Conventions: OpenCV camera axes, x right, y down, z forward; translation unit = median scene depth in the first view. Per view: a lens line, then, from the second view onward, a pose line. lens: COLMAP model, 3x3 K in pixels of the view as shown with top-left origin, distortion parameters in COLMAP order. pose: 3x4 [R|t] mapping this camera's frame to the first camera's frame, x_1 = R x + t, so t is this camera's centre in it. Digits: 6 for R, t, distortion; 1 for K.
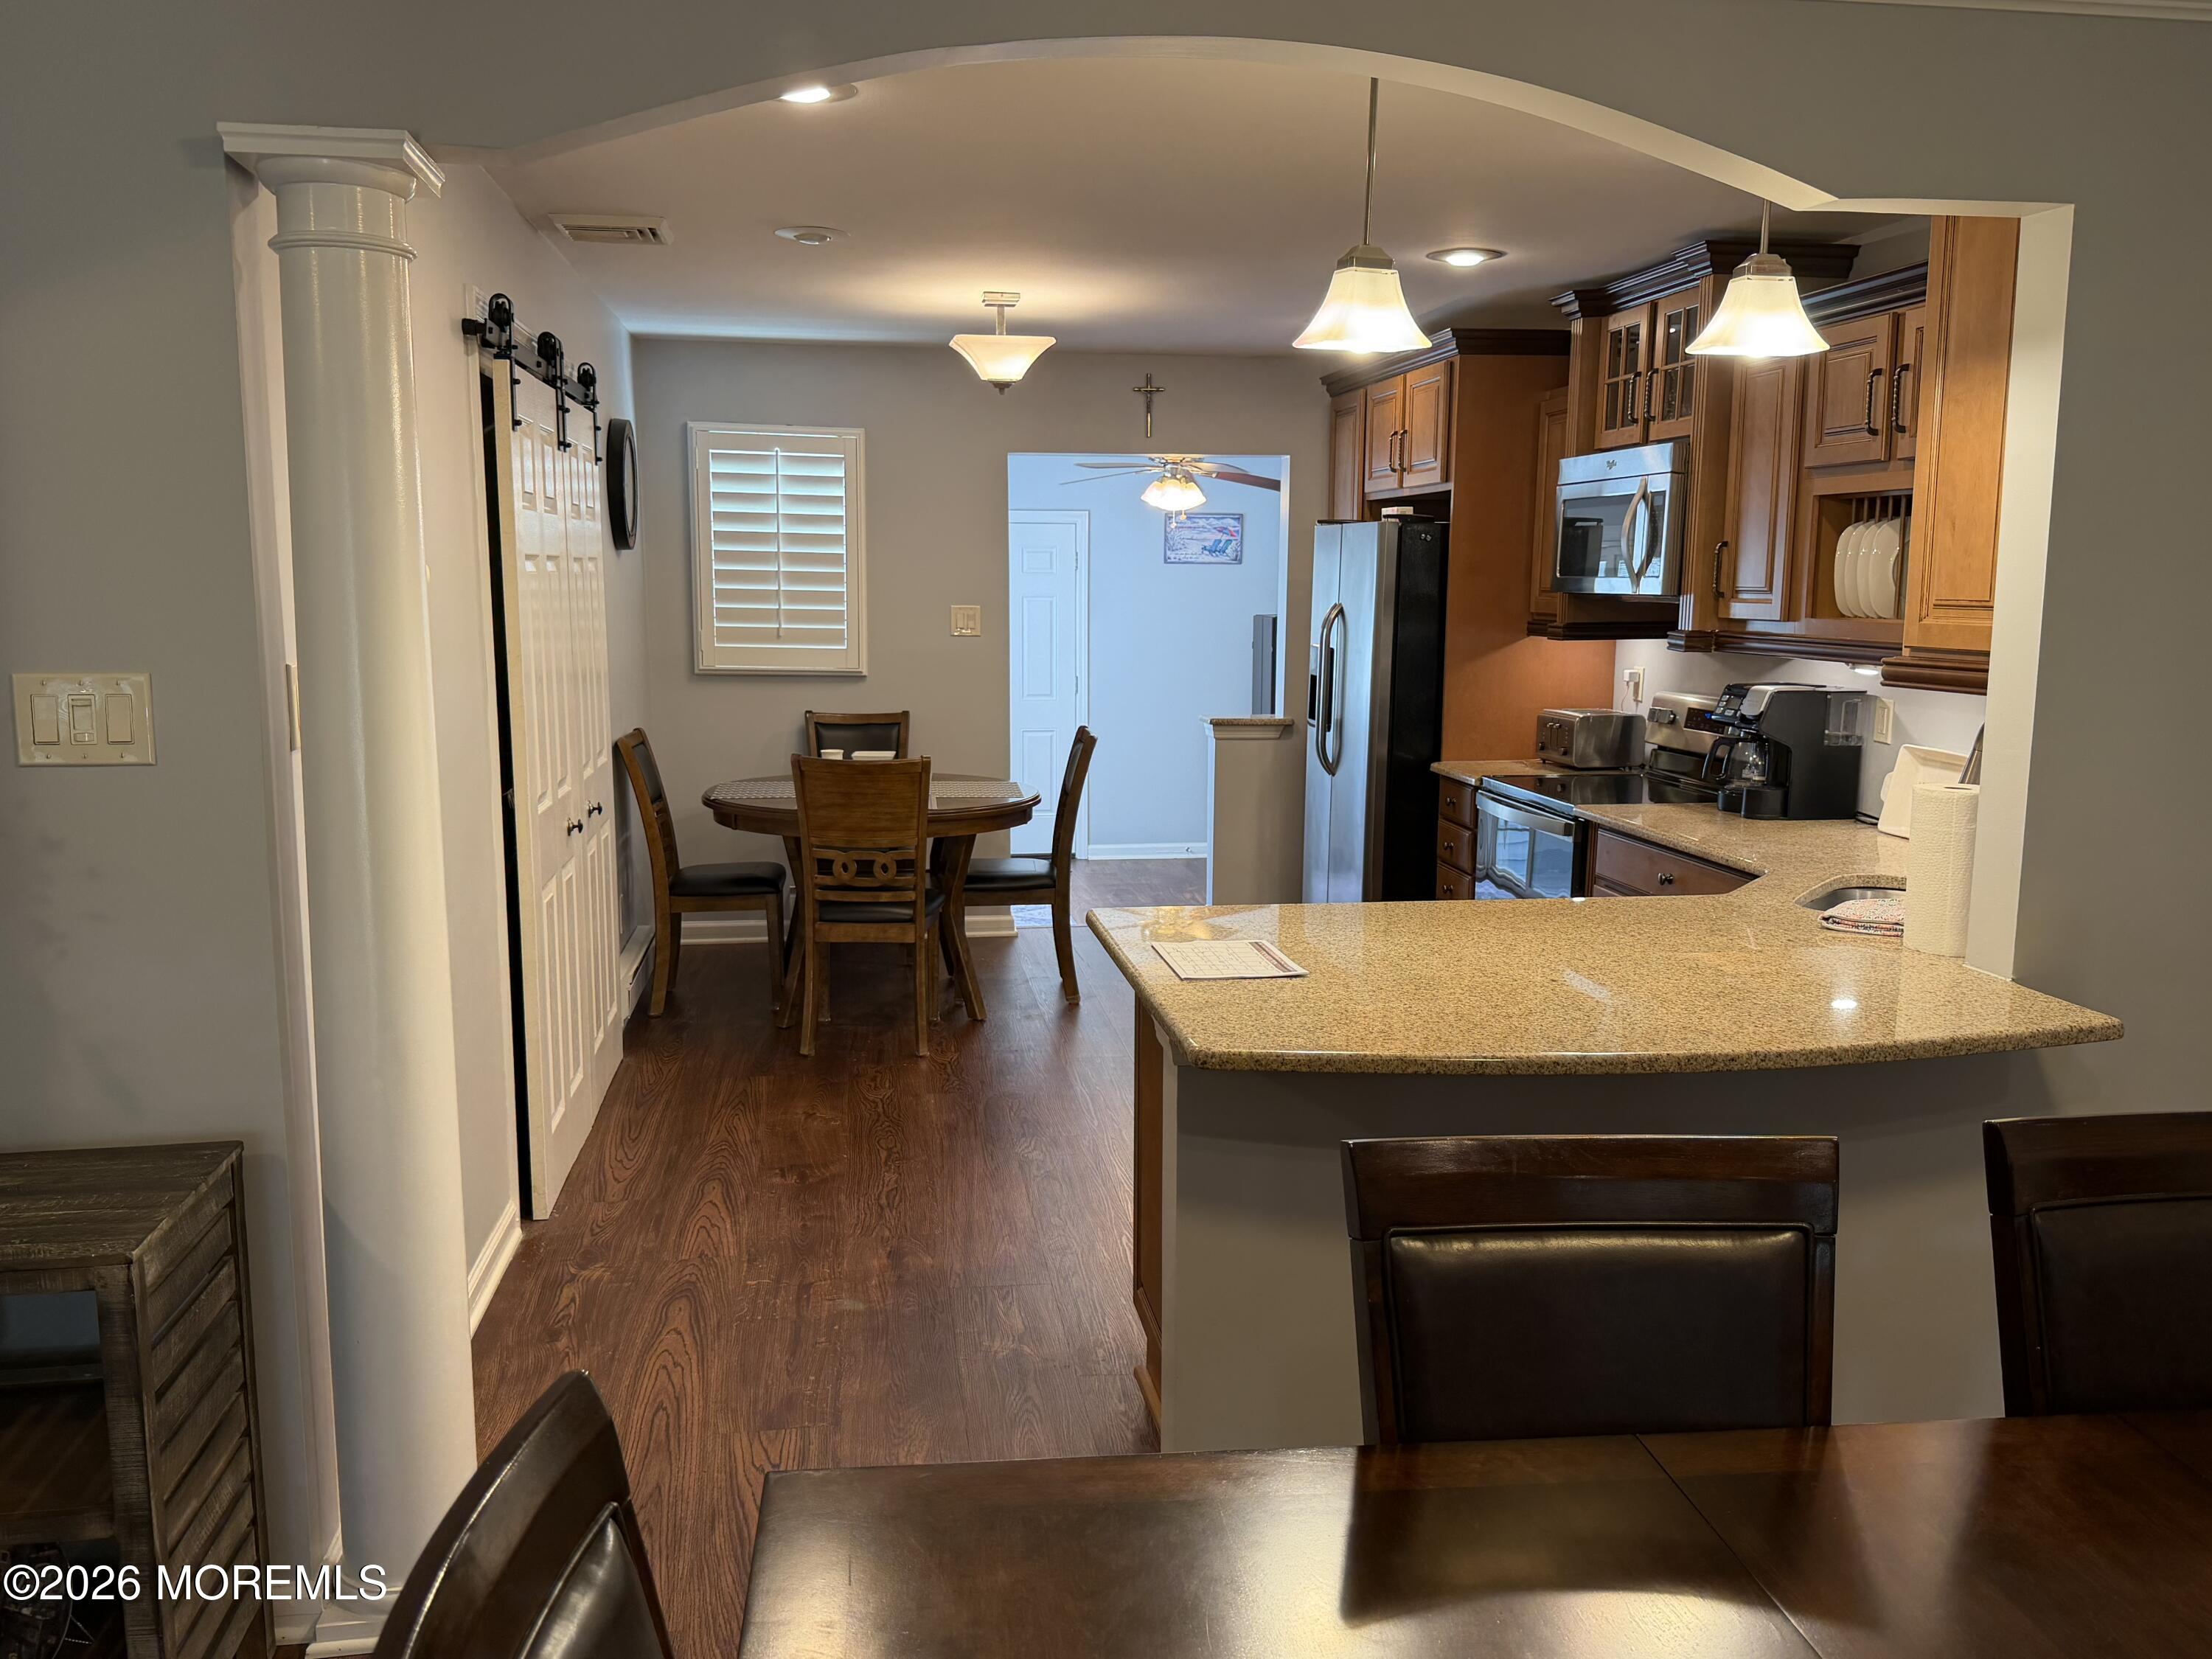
lens RADIAL K [[1738.4, 0, 1112.5], [0, 1738.4, 819.6], [0, 0, 1]] dist [0.109210, -0.192346]
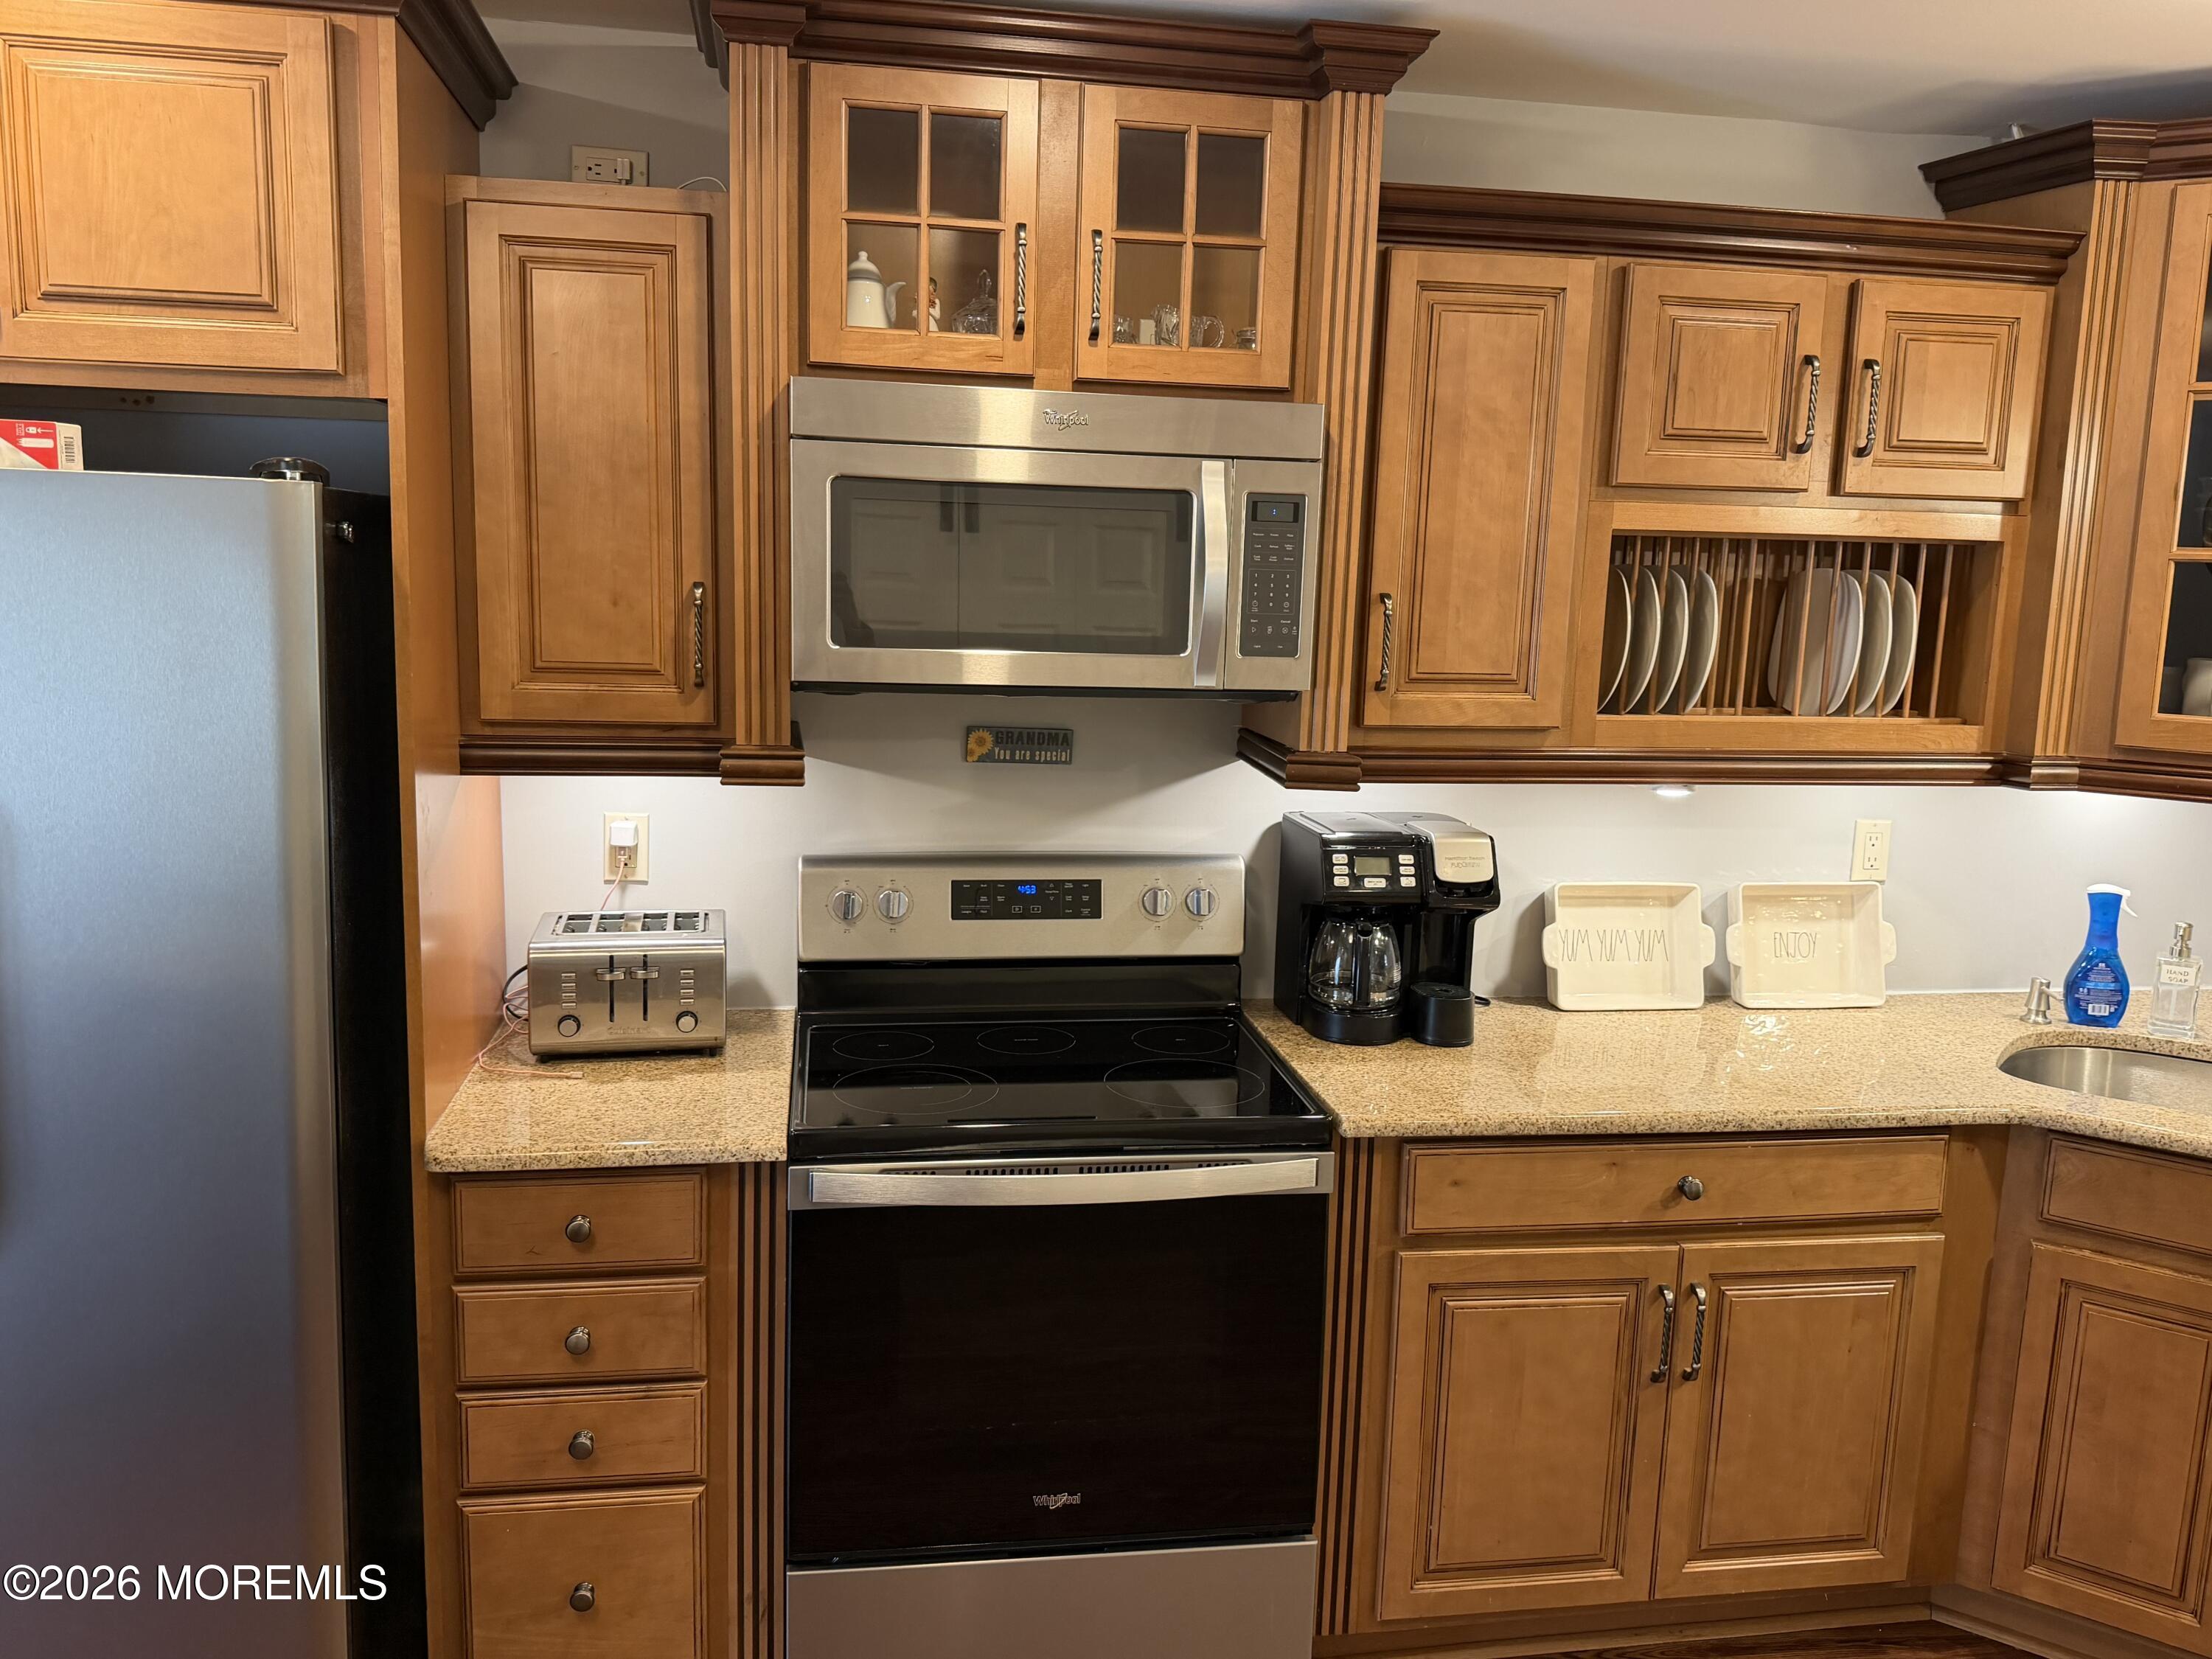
lens RADIAL K [[1738.4, 0, 1112.5], [0, 1738.4, 819.6], [0, 0, 1]] dist [0.109210, -0.192346]
pose [[-0.020939, -0.157824, 0.987245, -0.163317], [0.105828, 0.981564, 0.159161, -0.136571], [-0.994164, 0.107811, -0.003851, 0.809184]]
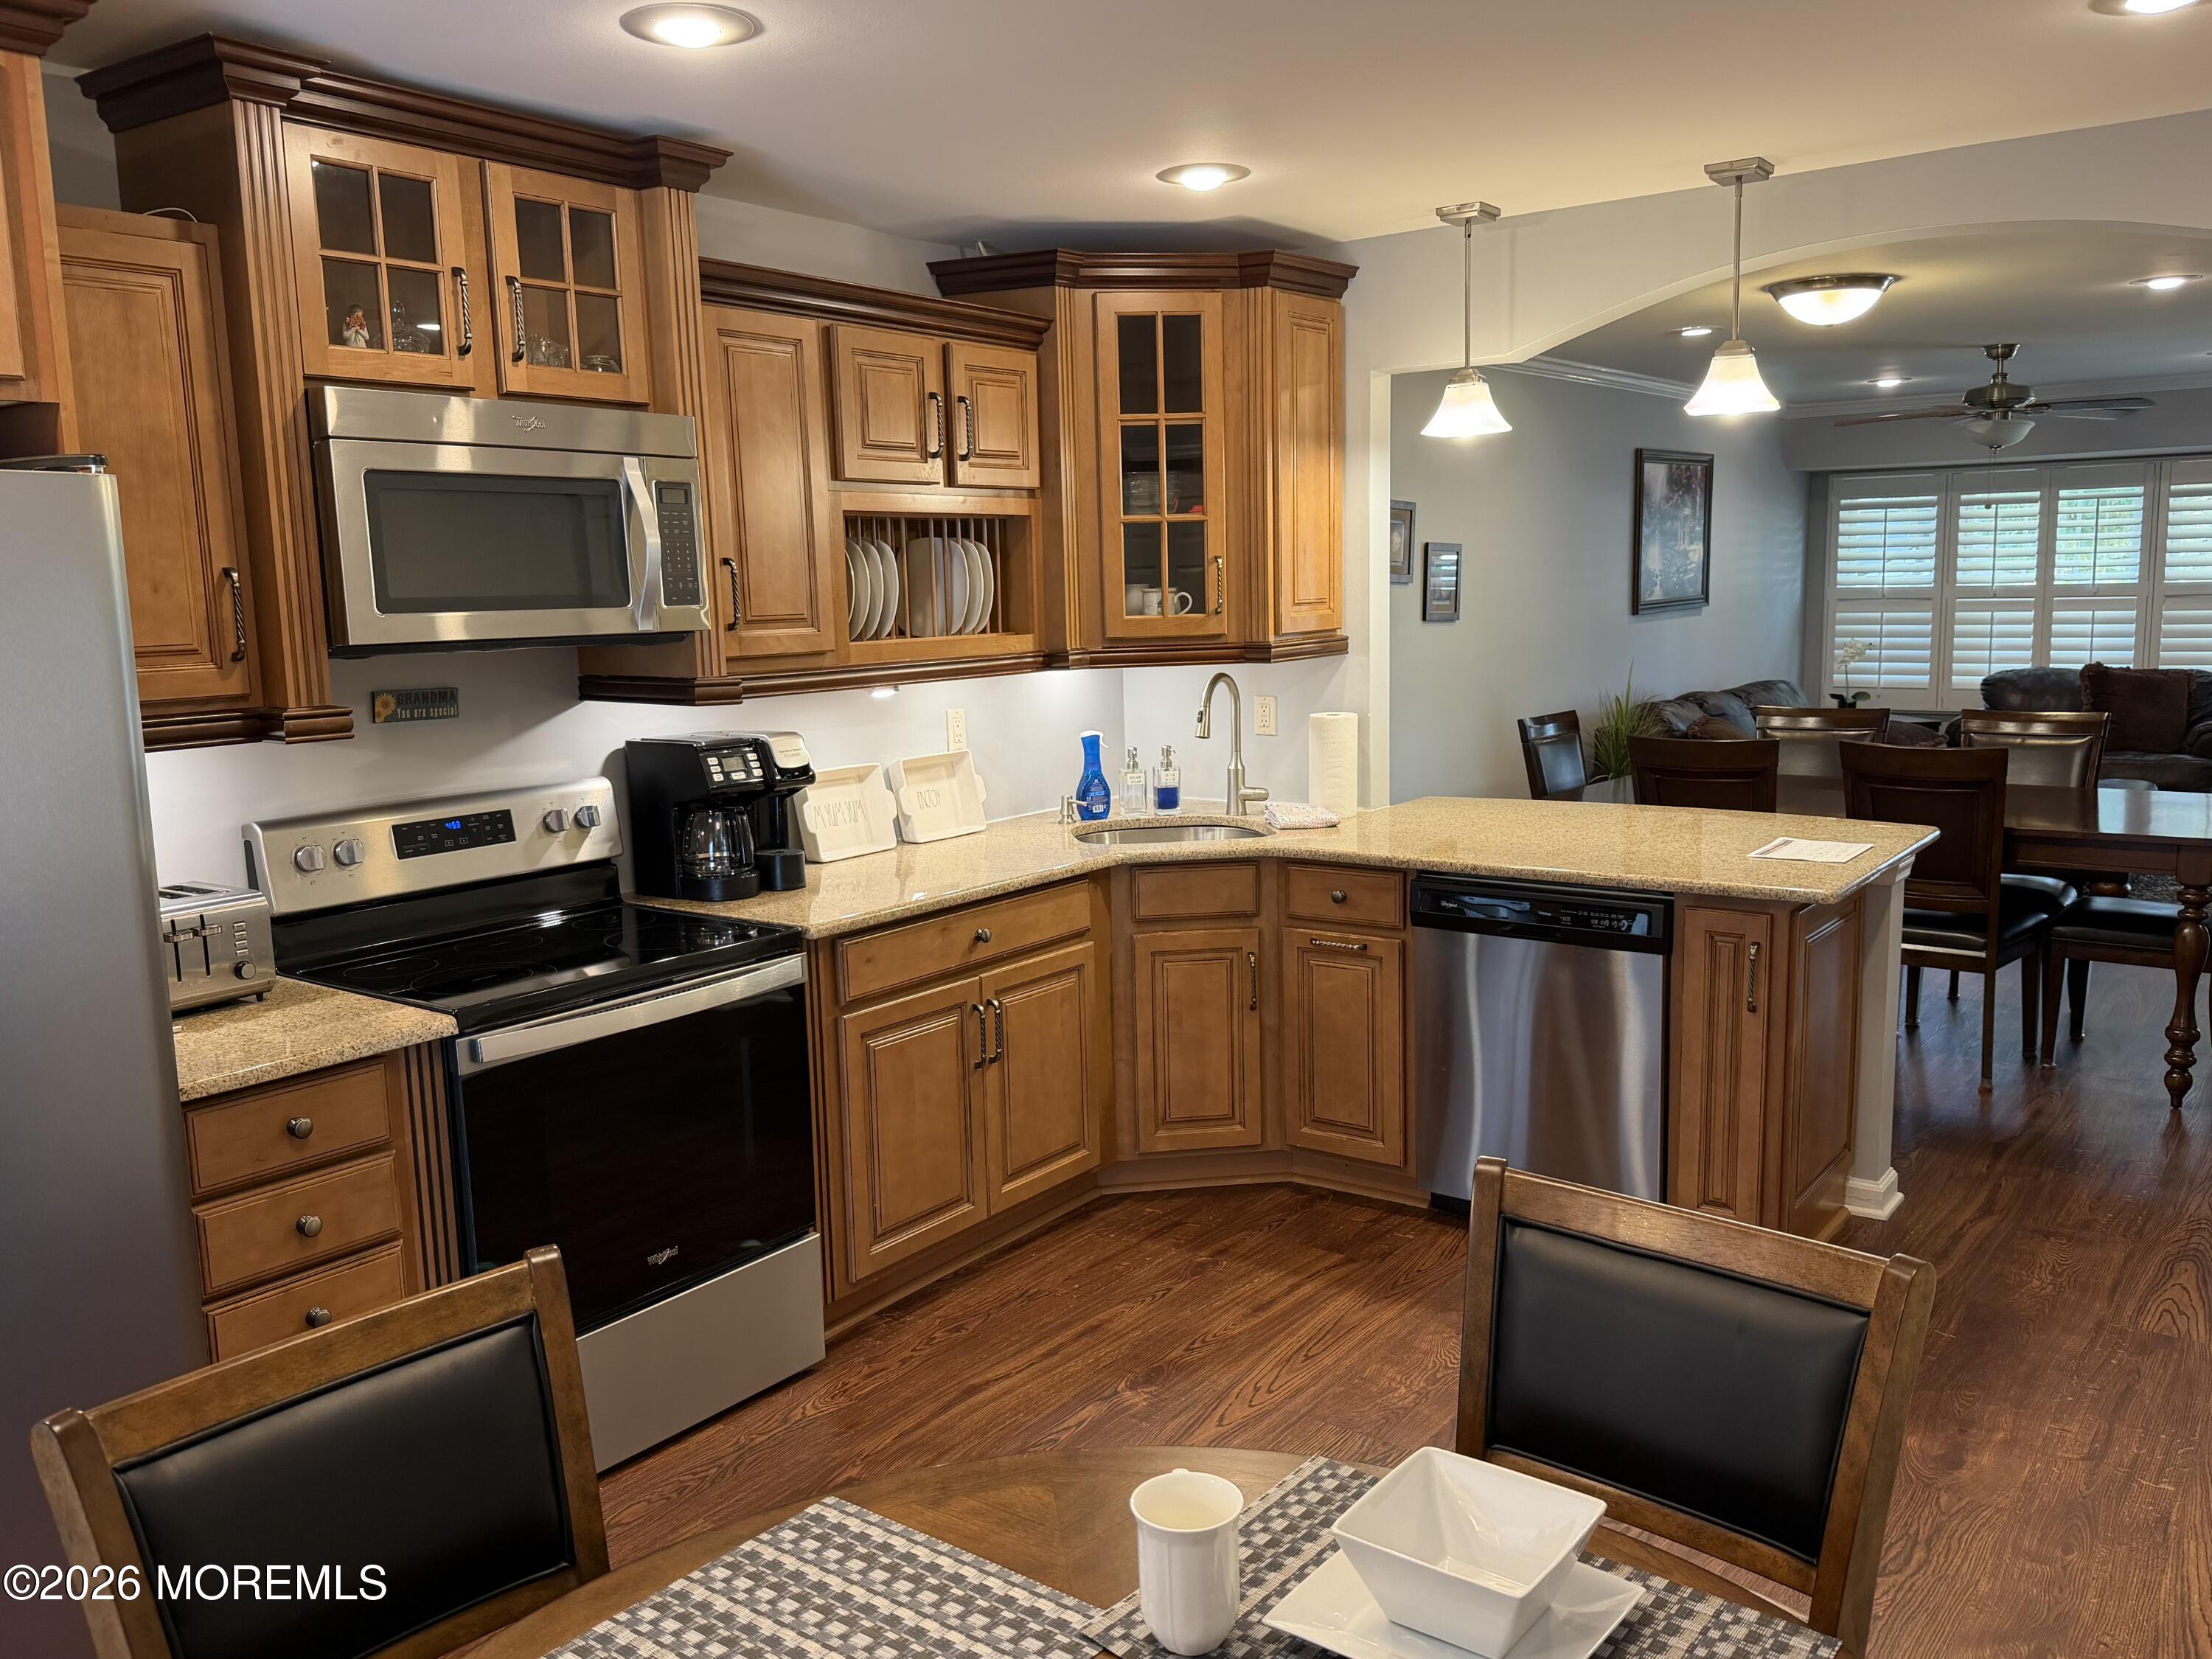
lens RADIAL K [[1718.4, 0, 1106.0], [0, 1718.4, 829.5], [0, 0, 1]] dist [0.173383, -0.272366]
pose [[-0.701659, -0.089265, 0.706899, -0.237052], [0.120937, 0.962805, 0.241621, -0.152969], [-0.702175, 0.255026, -0.664765, 1.046475]]
